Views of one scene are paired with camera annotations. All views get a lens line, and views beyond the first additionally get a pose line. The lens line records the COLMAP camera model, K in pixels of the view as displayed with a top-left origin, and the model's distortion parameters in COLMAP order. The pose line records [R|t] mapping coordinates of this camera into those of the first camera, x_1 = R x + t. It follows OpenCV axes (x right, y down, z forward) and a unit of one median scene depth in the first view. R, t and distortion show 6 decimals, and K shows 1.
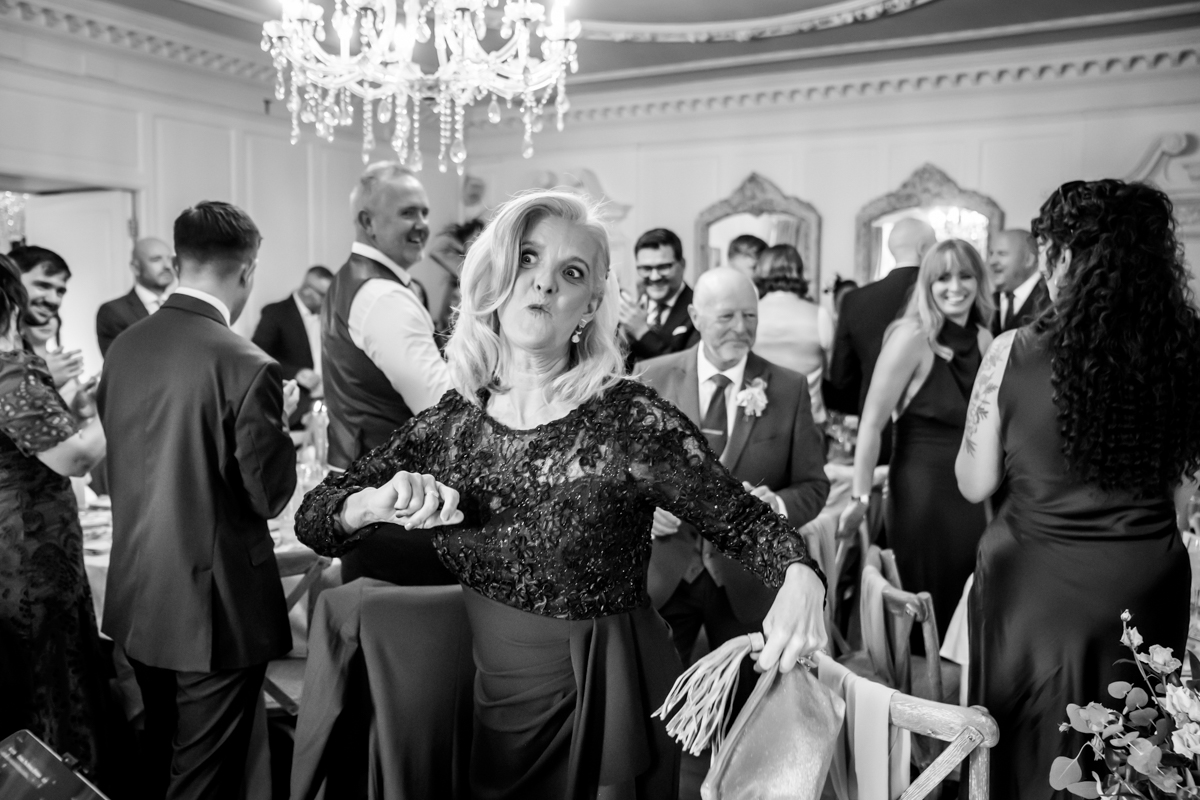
lens RADIAL K [[1087.4, 0, 600.0], [0, 1087.4, 400.0], [0, 0, 1]] dist [-0.078075, 0.231267]
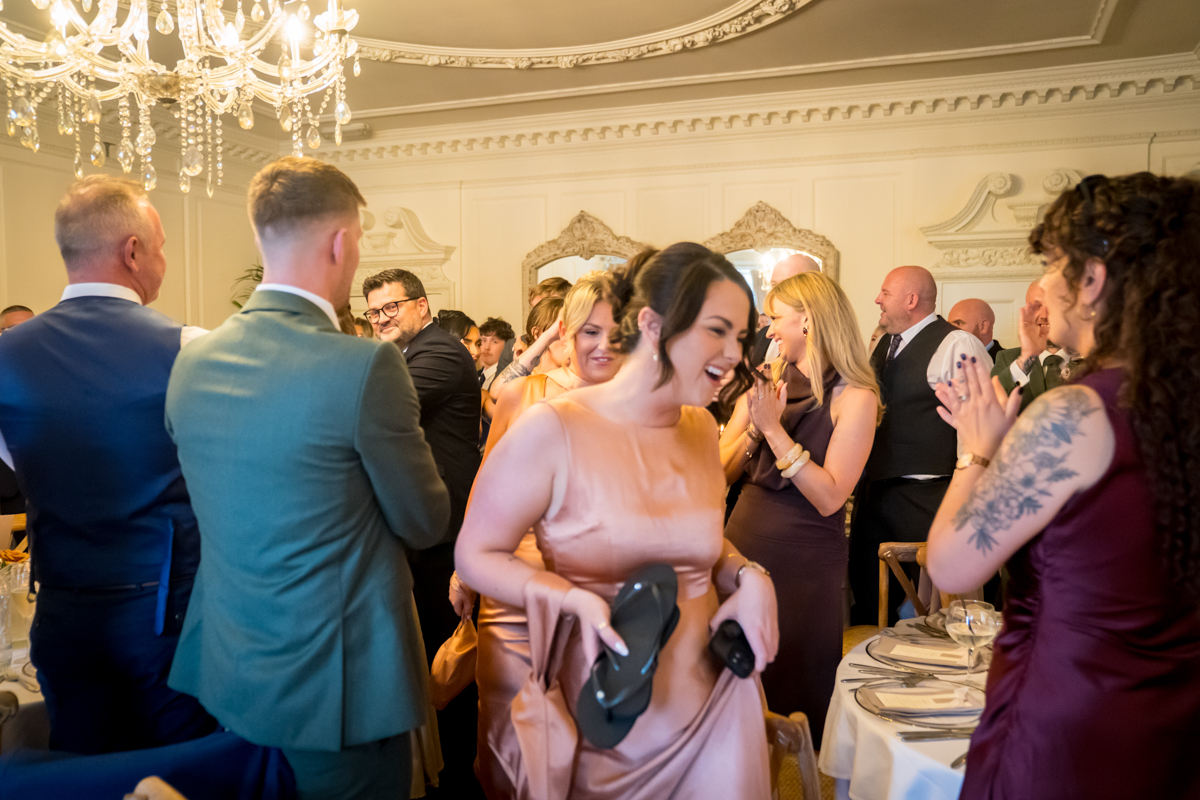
lens RADIAL K [[1069.8, 0, 600.0], [0, 1069.8, 400.0], [0, 0, 1]] dist [-0.016215, 0.117738]
pose [[0.988785, -0.020813, 0.147887, 0.032691], [0.026851, 0.998881, -0.038946, -0.018567], [-0.146911, 0.042480, 0.988237, 0.172741]]
